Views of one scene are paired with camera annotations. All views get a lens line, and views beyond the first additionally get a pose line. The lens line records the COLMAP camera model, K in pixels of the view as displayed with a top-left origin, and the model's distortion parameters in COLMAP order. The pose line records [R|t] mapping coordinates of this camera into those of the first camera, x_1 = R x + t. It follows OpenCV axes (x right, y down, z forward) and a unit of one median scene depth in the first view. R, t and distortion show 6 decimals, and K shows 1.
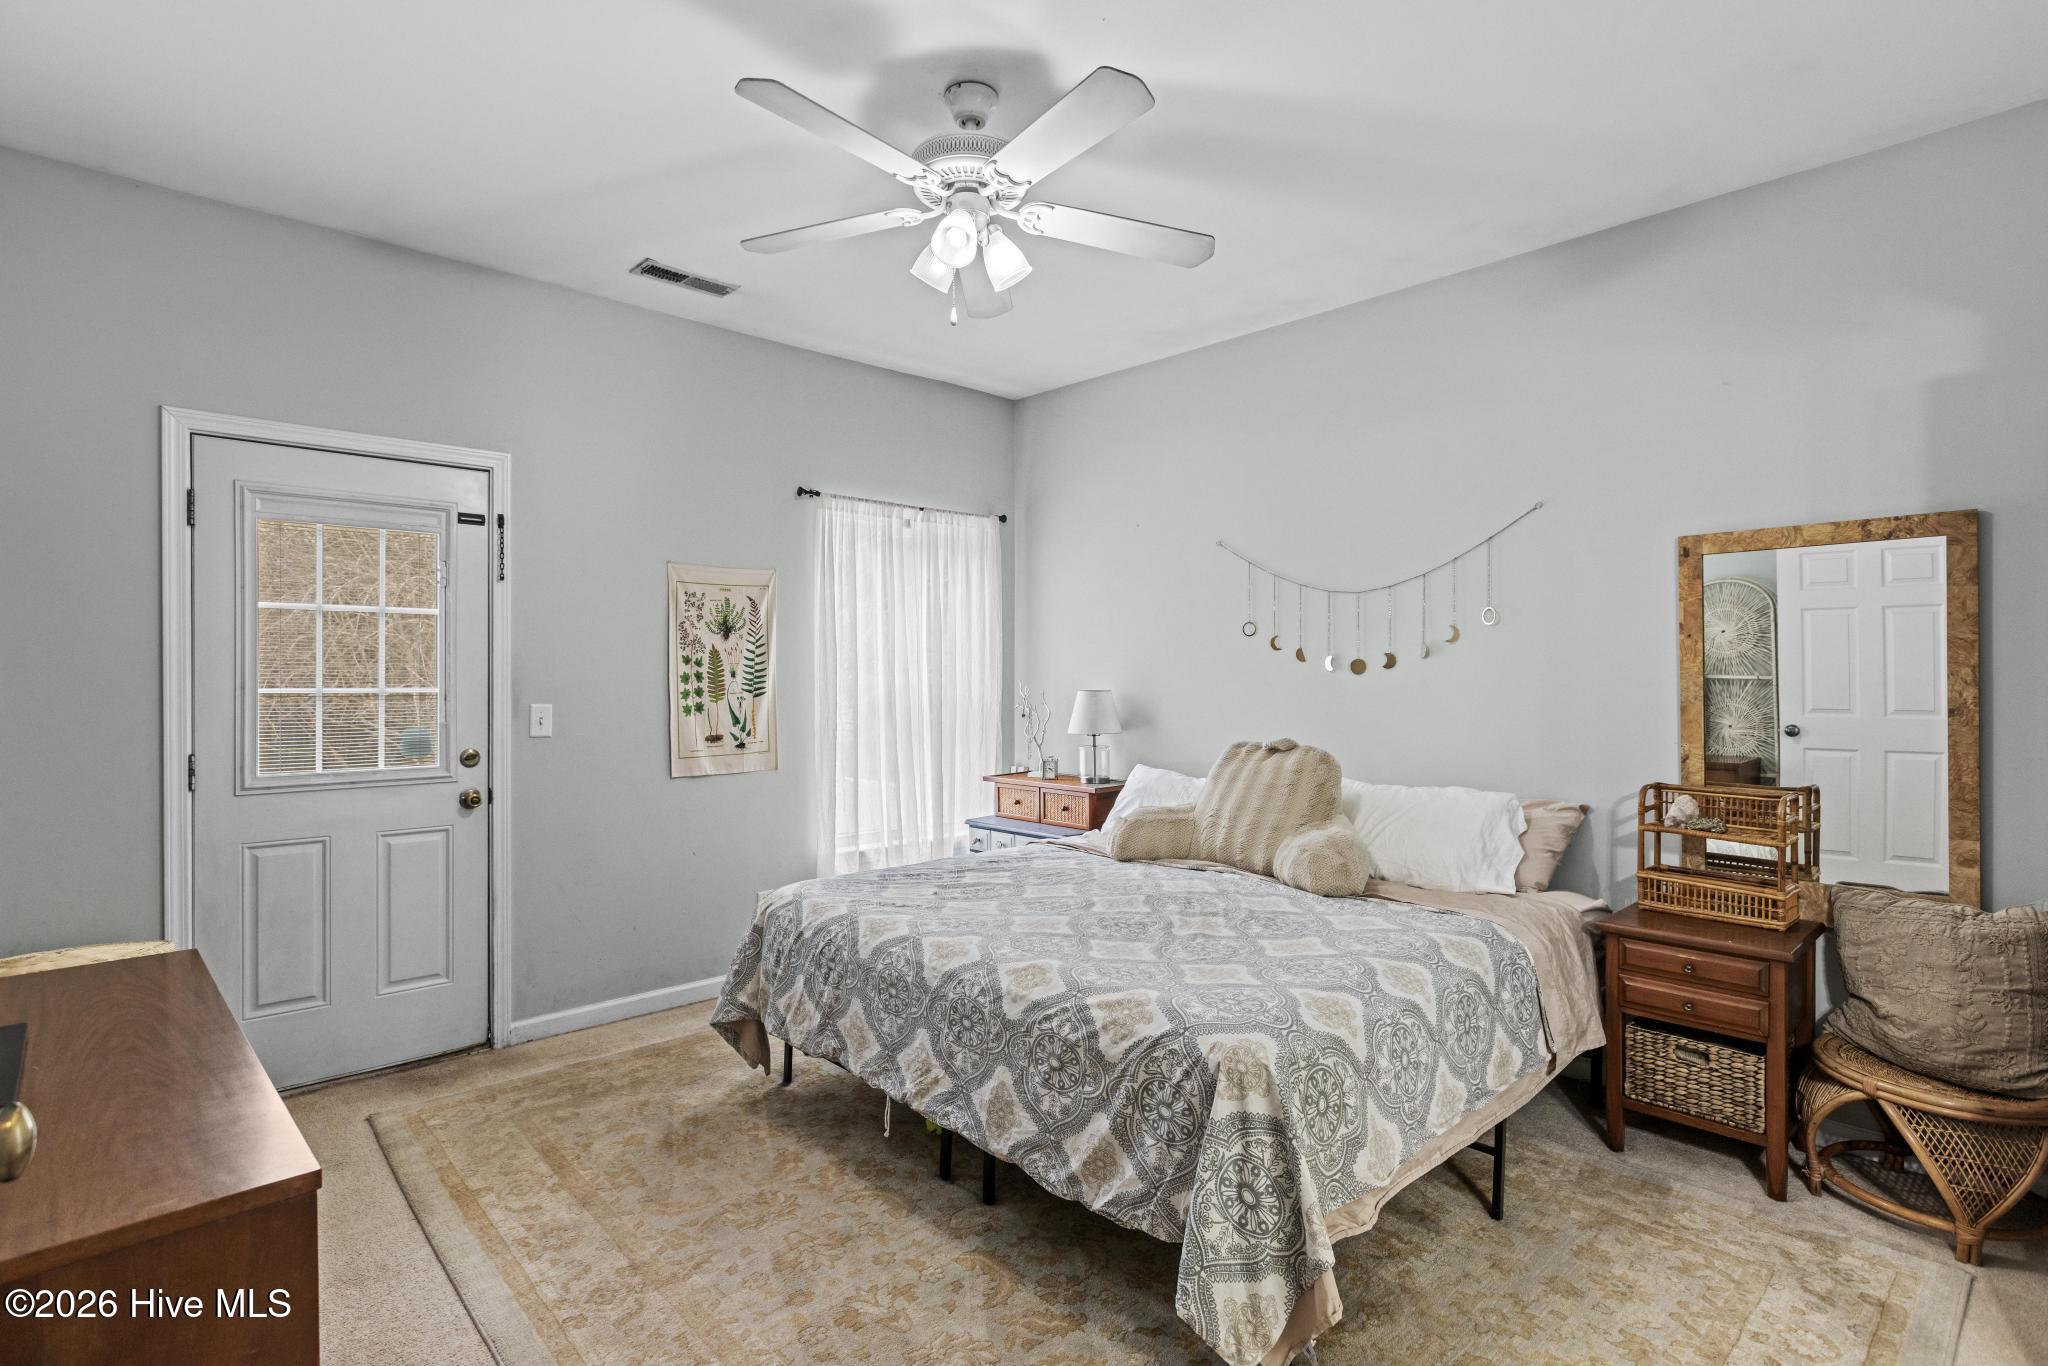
lens RADIAL K [[1045.4, 0, 1025.1], [0, 1045.4, 673.0], [0, 0, 1]] dist [-0.001100, 0.000030]
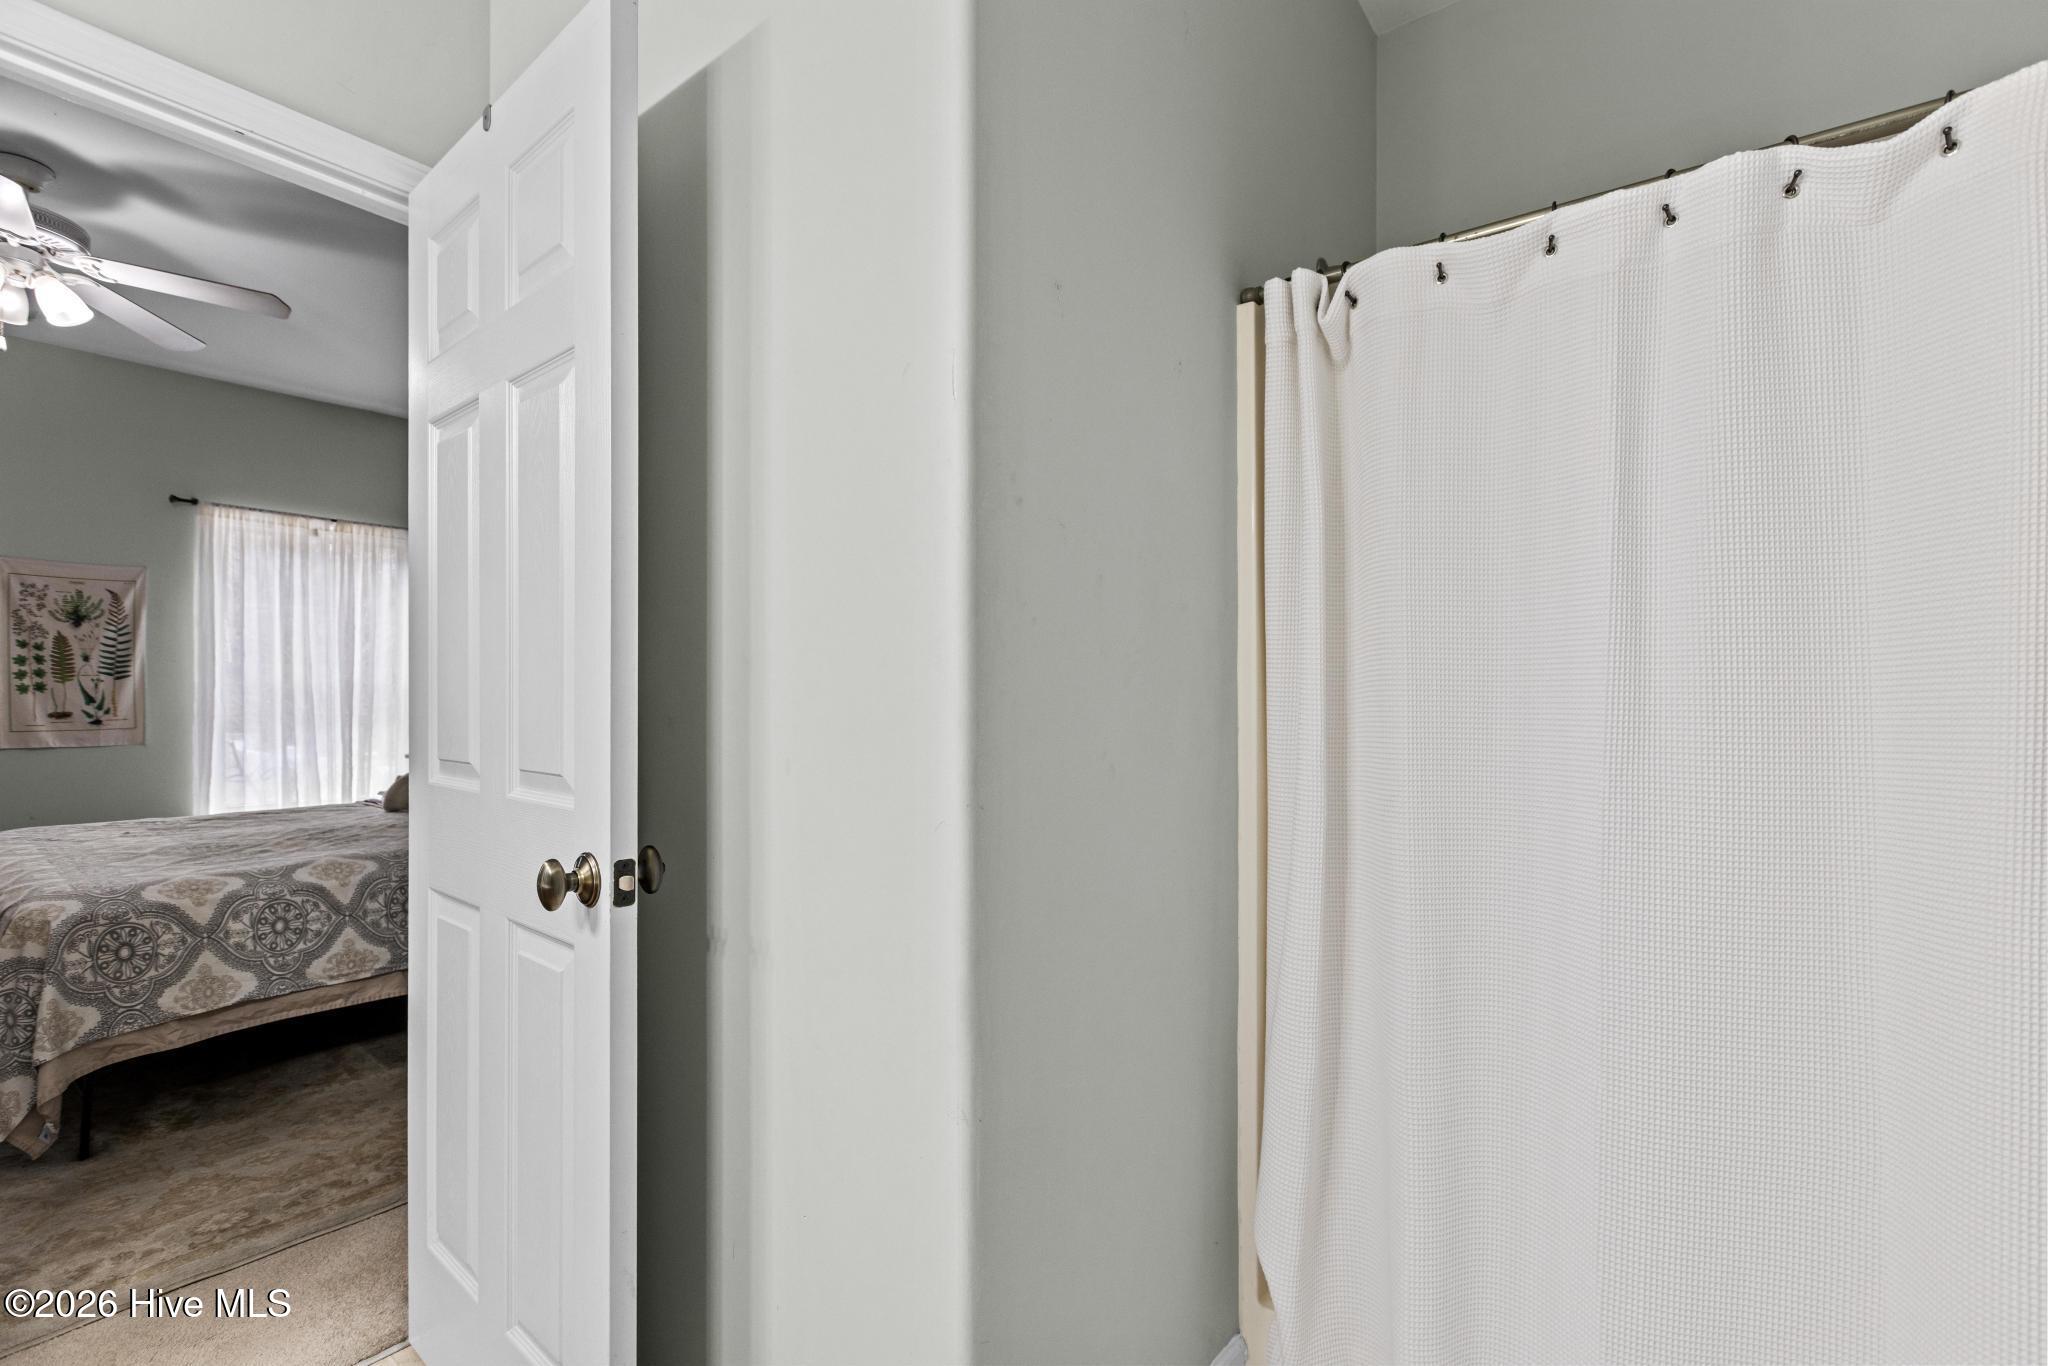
lens RADIAL K [[929.6, 0, 1026.0], [0, 929.6, 688.7], [0, 0, 1]] dist [-0.003184, -0.000543]
pose [[0.982804, 0.005432, 0.184571, 0.530343], [-0.004083, 0.999962, -0.007691, 0.037369], [-0.184606, 0.006805, 0.982789, -0.161776]]
